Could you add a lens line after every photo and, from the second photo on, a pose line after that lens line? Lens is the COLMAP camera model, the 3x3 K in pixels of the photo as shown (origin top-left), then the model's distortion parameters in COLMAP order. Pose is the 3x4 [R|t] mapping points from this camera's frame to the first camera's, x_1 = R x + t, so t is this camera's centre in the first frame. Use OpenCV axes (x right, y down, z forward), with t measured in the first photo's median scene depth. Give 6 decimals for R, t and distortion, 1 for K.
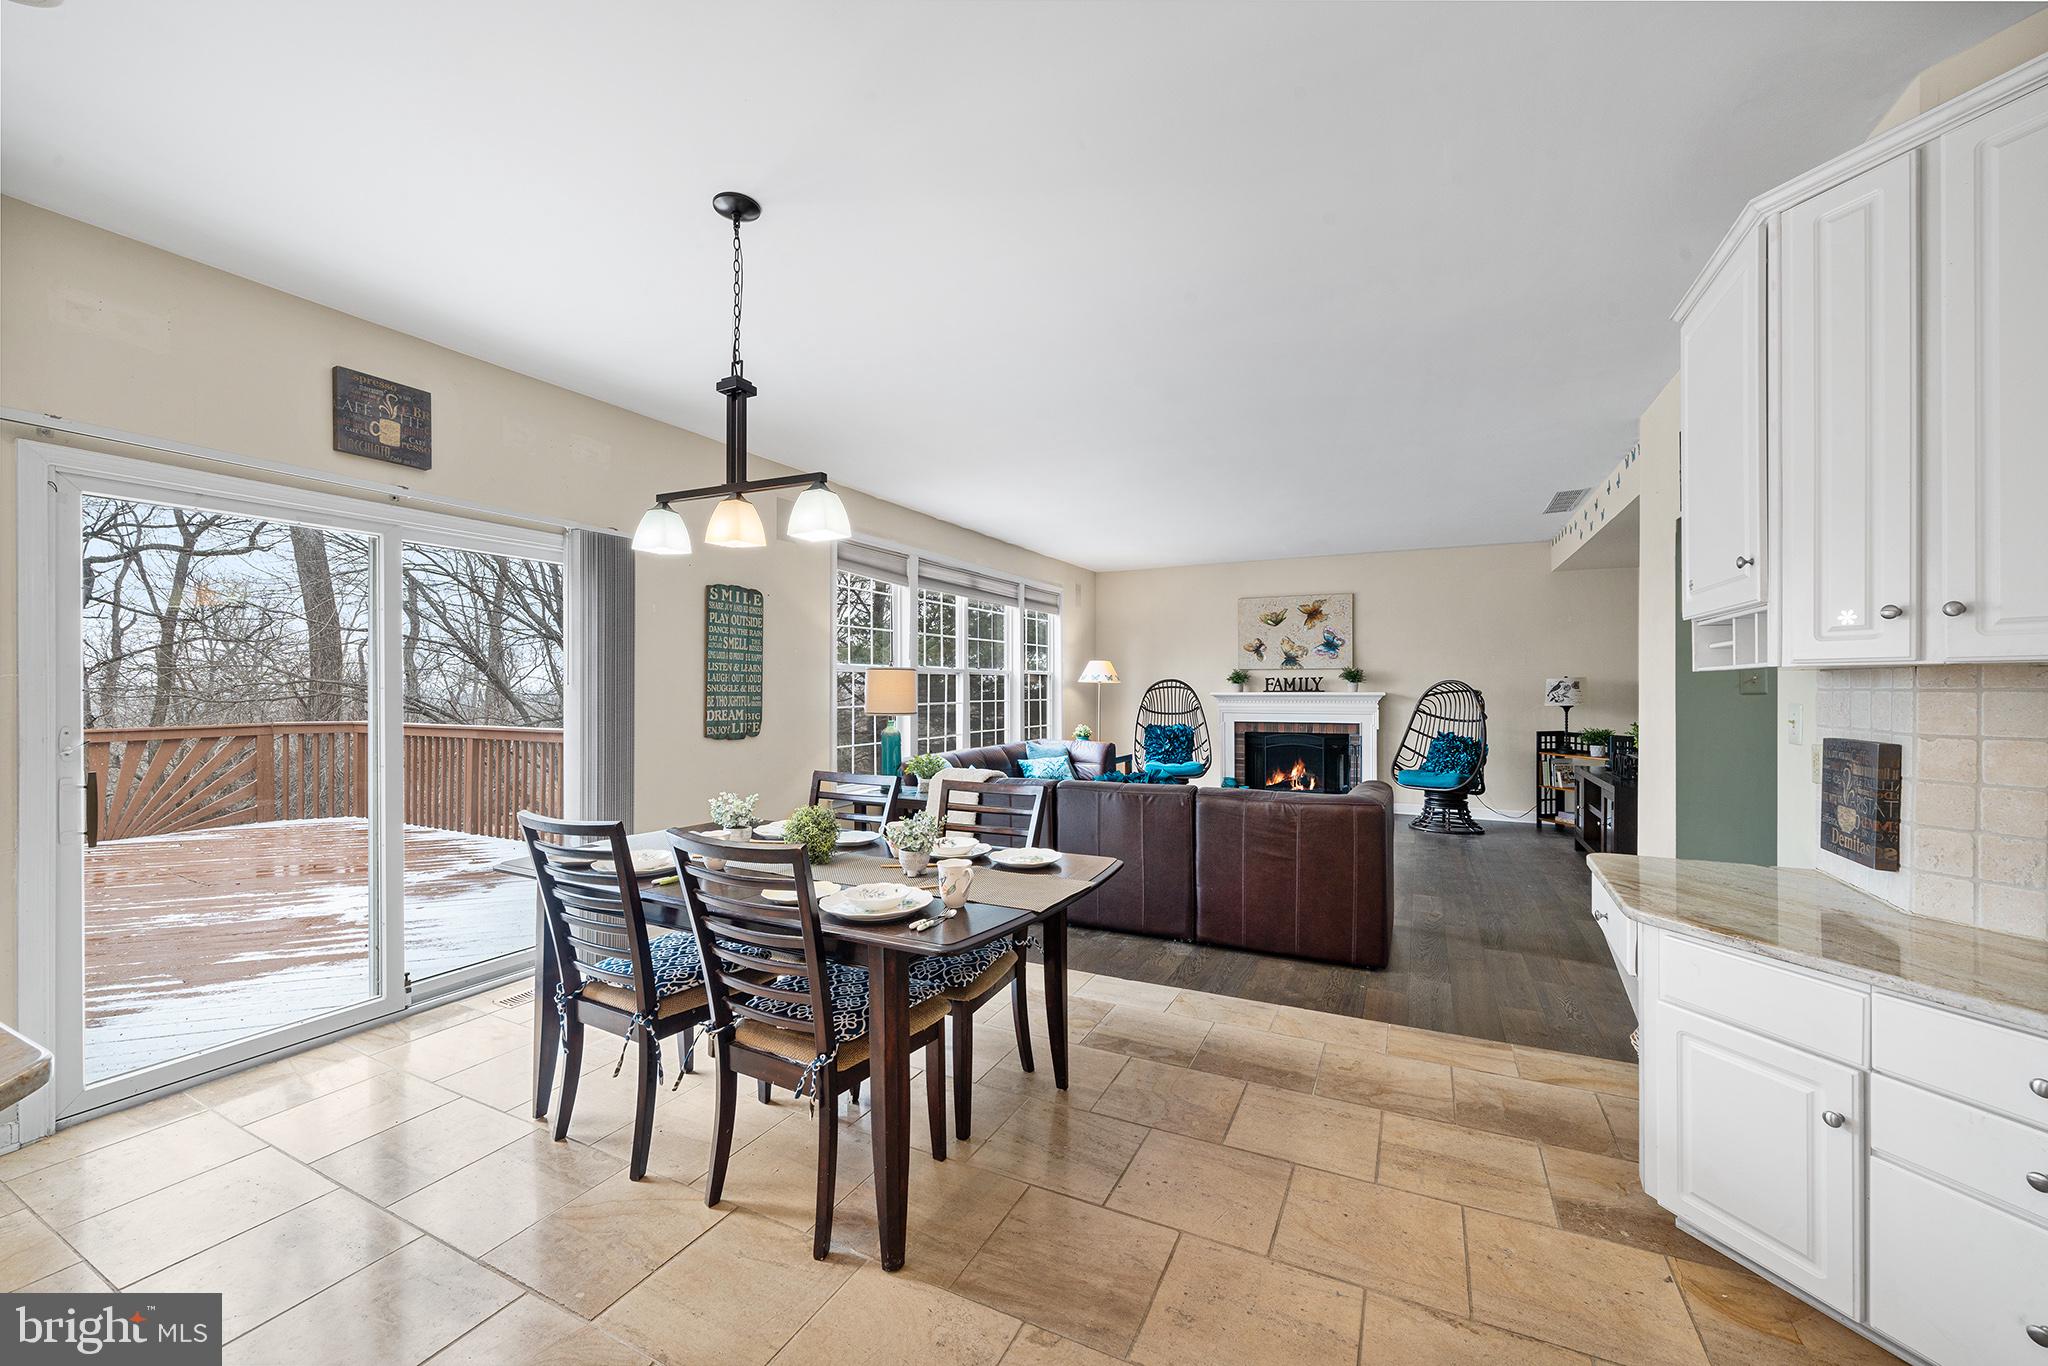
lens RADIAL K [[785.8, 0, 1024.6], [0, 785.8, 686.9], [0, 0, 1]] dist [-0.001255, -0.000217]
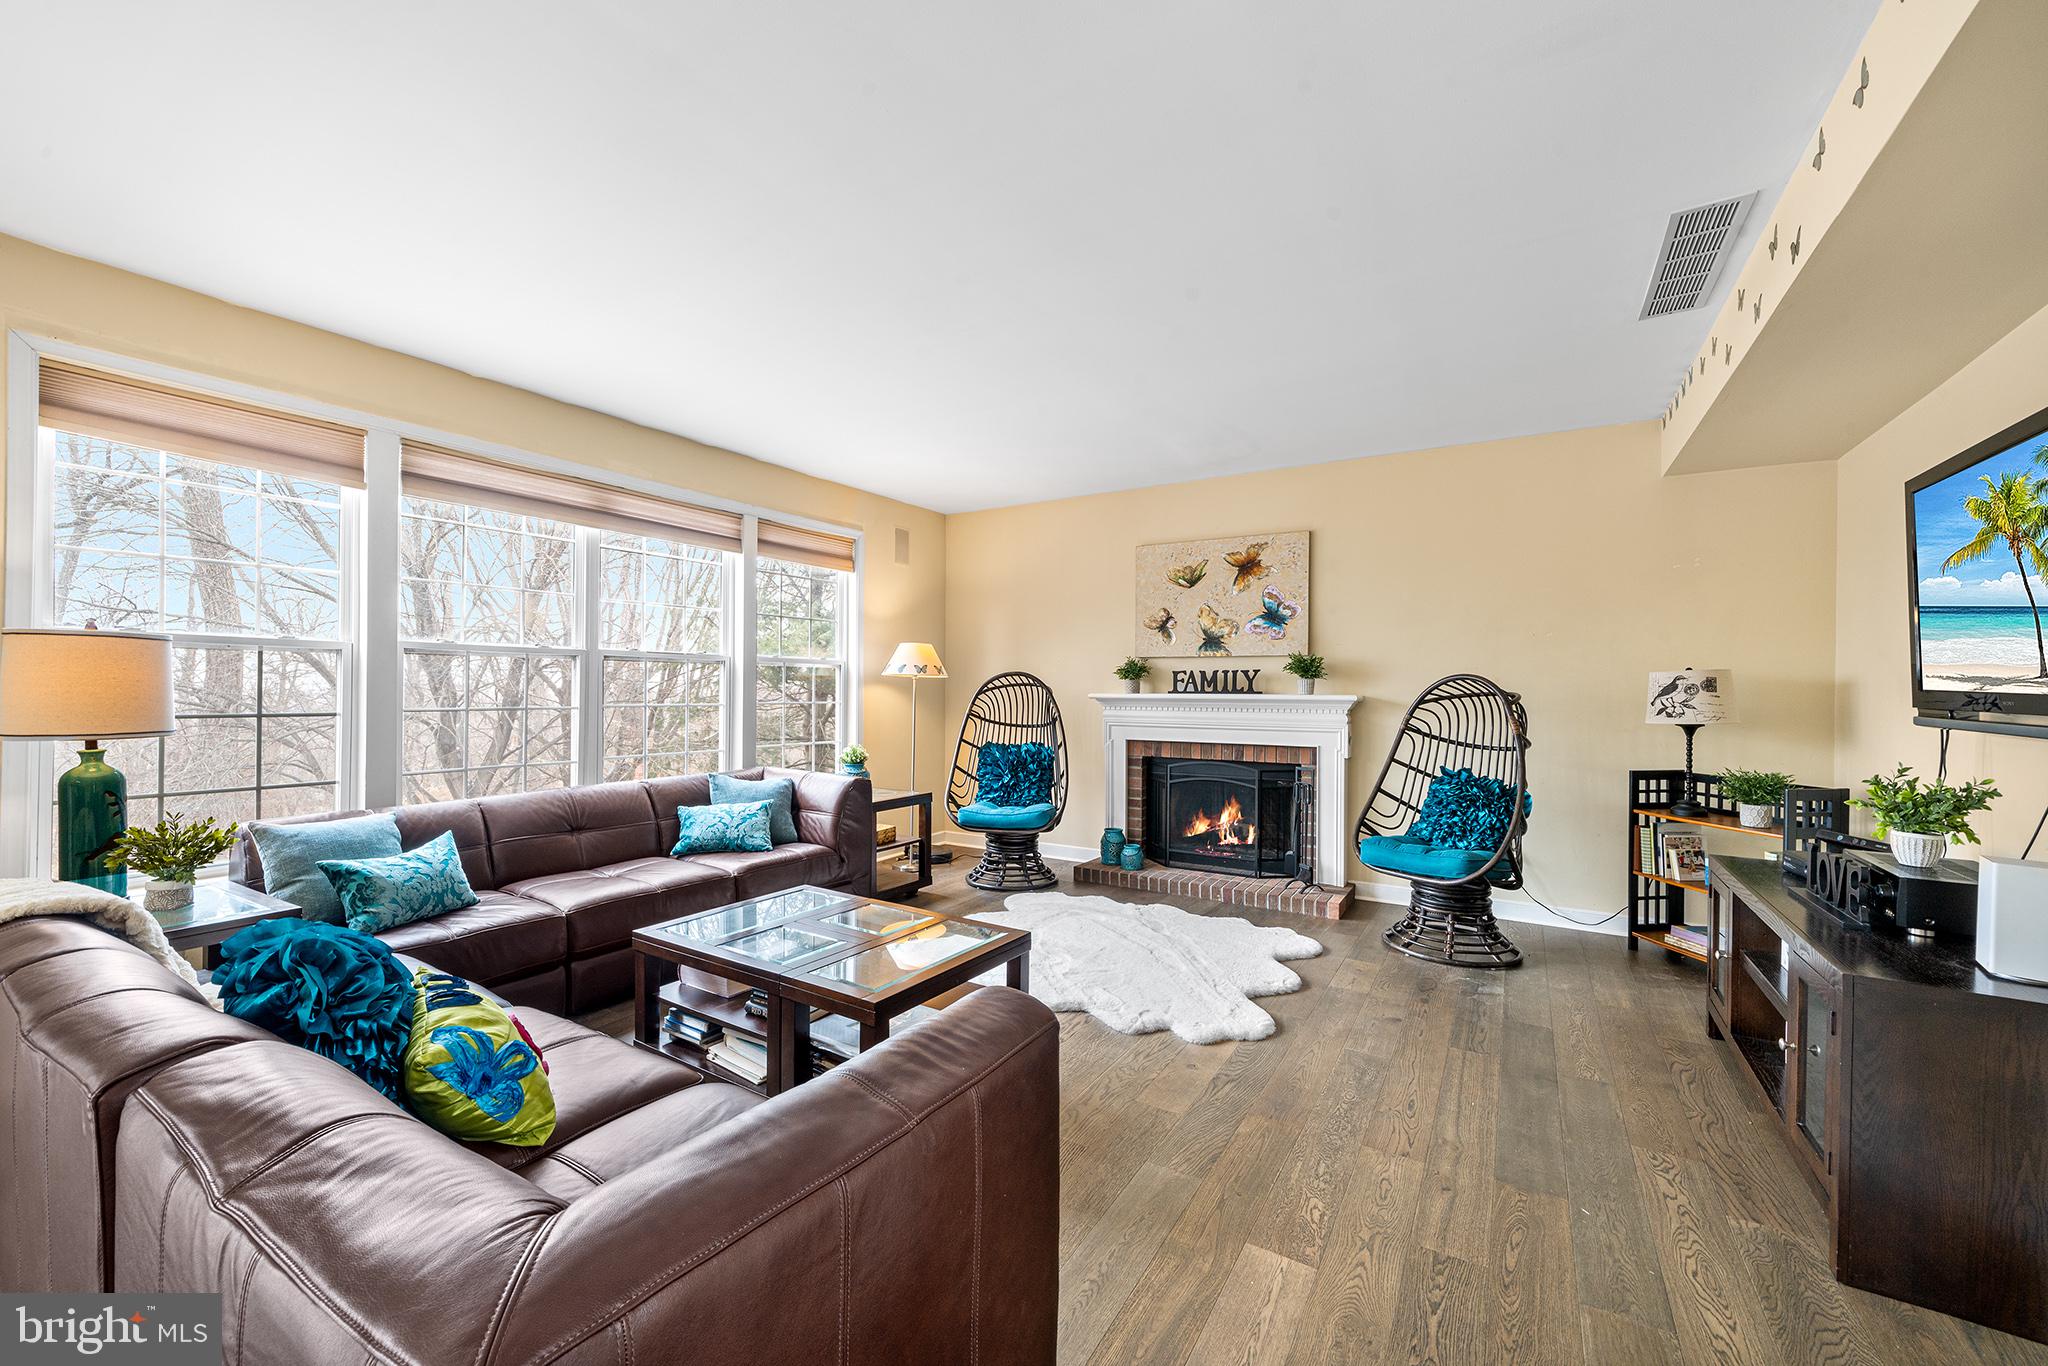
lens RADIAL K [[785.8, 0, 1029.8], [0, 785.8, 685.8], [0, 0, 1]] dist [-0.001255, -0.000217]
pose [[0.996162, 0.006909, -0.087261, 0.280170], [-0.006959, 0.999976, -0.000276, 0.001801], [0.087257, 0.000882, 0.996185, 0.415027]]
